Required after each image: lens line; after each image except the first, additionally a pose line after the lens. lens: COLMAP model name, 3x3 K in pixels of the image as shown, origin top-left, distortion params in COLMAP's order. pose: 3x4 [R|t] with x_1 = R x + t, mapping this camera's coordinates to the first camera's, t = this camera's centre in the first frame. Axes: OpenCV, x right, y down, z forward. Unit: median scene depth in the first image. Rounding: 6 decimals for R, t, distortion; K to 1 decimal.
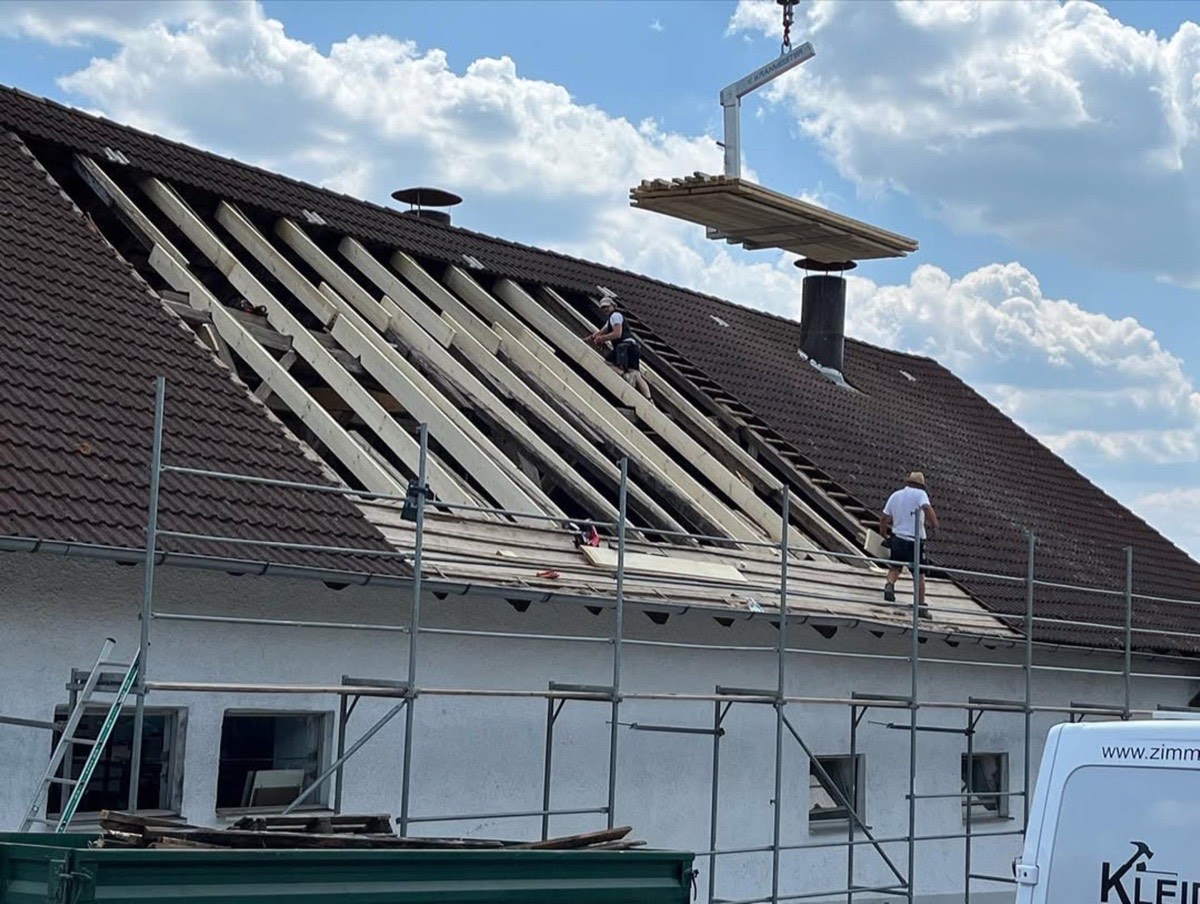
lens RADIAL K [[1898.4, 0, 600.0], [0, 1898.4, 452.0], [0, 0, 1]] dist [0.241680, -0.701722]
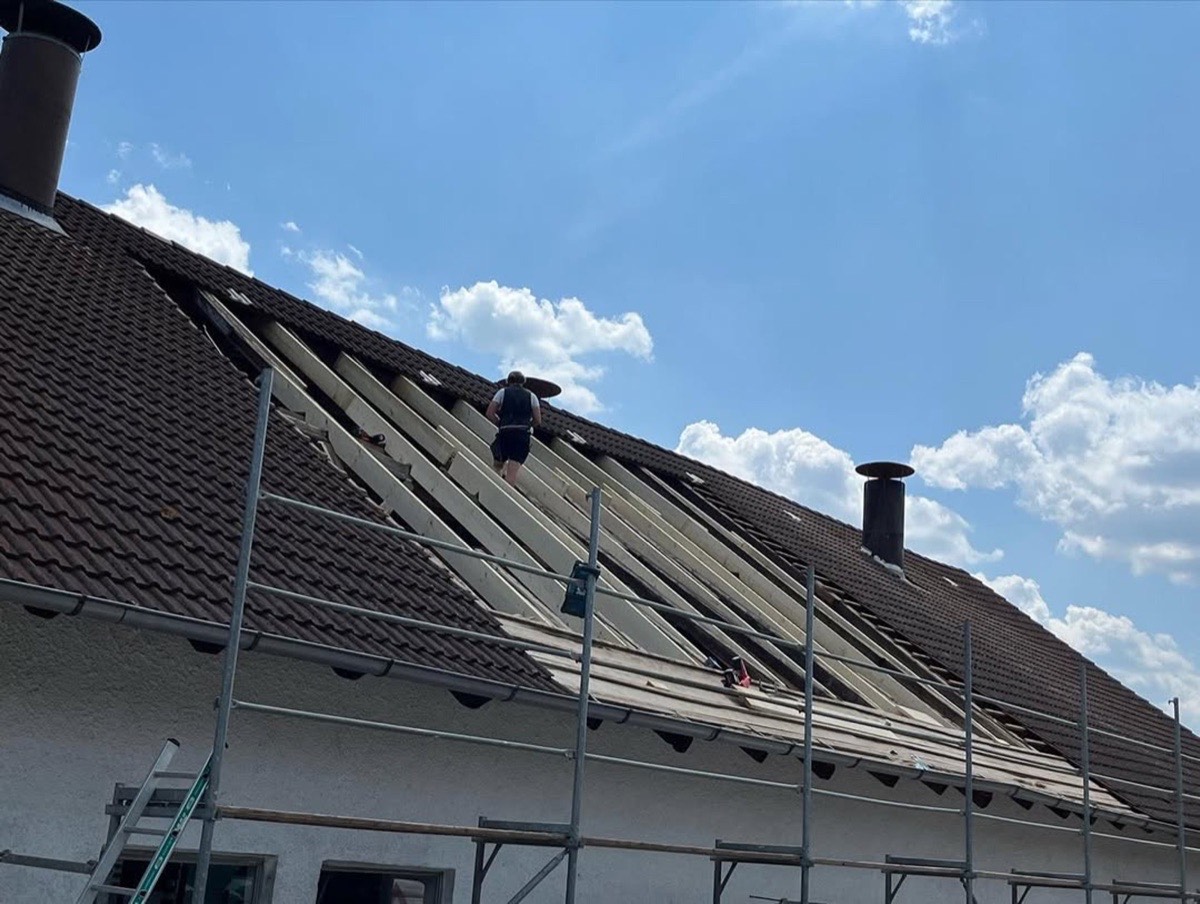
lens RADIAL K [[1387.3, 0, 603.9], [0, 1387.3, 477.4], [0, 0, 1]] dist [0.188768, -0.552226]
pose [[0.999727, 0.022970, 0.004269, -0.074122], [-0.022002, 0.987083, -0.158691, 0.057979], [-0.007859, 0.158554, 0.987319, 0.346543]]
